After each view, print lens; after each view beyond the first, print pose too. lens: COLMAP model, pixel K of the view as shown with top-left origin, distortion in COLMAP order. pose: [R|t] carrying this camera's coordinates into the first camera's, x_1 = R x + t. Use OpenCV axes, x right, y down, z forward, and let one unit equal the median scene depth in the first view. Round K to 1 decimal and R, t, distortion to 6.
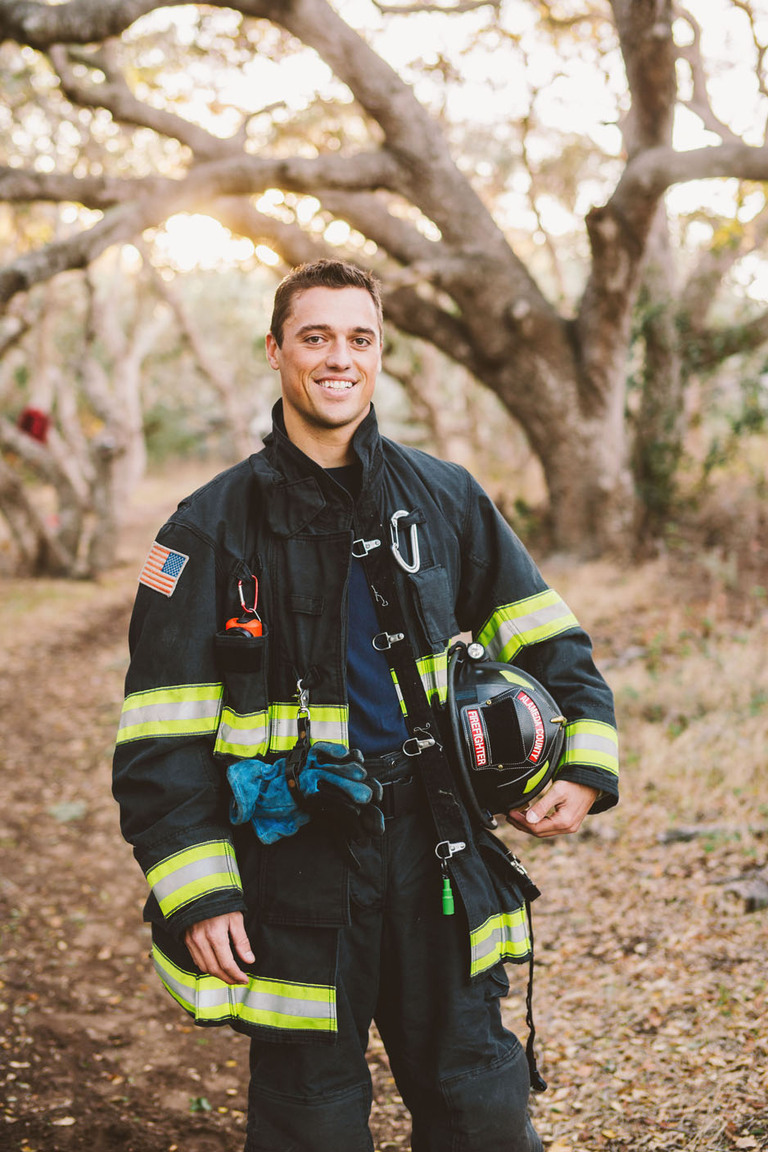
lens RADIAL K [[1696.1, 0, 384.0], [0, 1696.1, 576.0], [0, 0, 1]] dist [-0.169501, -0.007057]
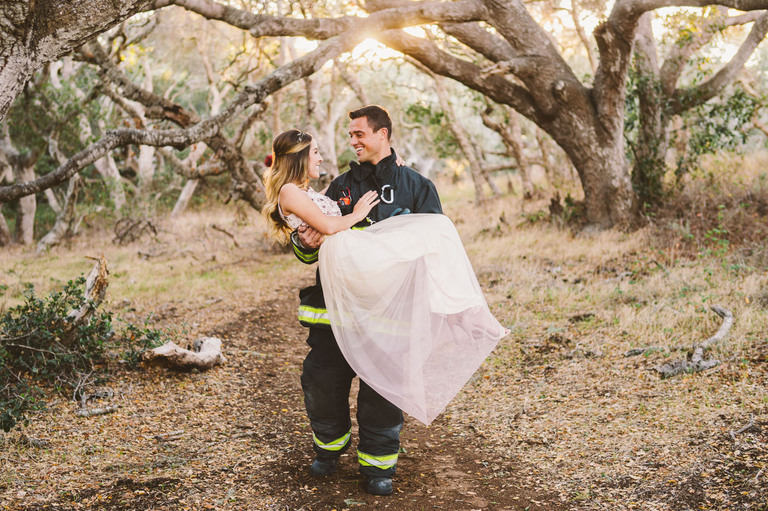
lens RADIAL K [[1130.7, 0, 340.9], [0, 1130.7, 257.0], [0, 0, 1]] dist [-0.169501, -0.007057]
pose [[0.990169, -0.033642, -0.135772, 0.007507], [0.032821, 0.999427, -0.008280, 0.020275], [0.135973, 0.003742, 0.990705, -0.167787]]
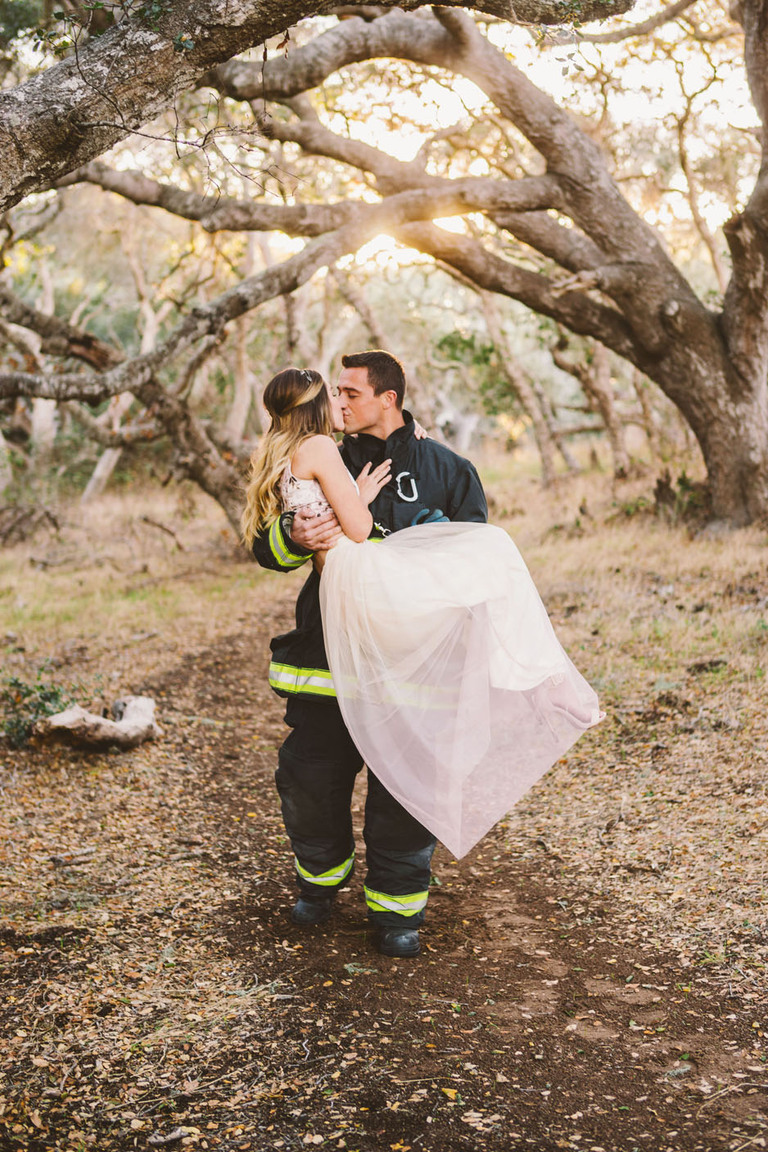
lens RADIAL K [[1696.1, 0, 384.0], [0, 1696.1, 576.0], [0, 0, 1]] dist [-0.169501, -0.007057]
pose [[0.993532, -0.031092, -0.109214, 0.005153], [0.031544, 0.999499, 0.002416, 0.013917], [0.109085, -0.005846, 0.994015, -0.151465]]
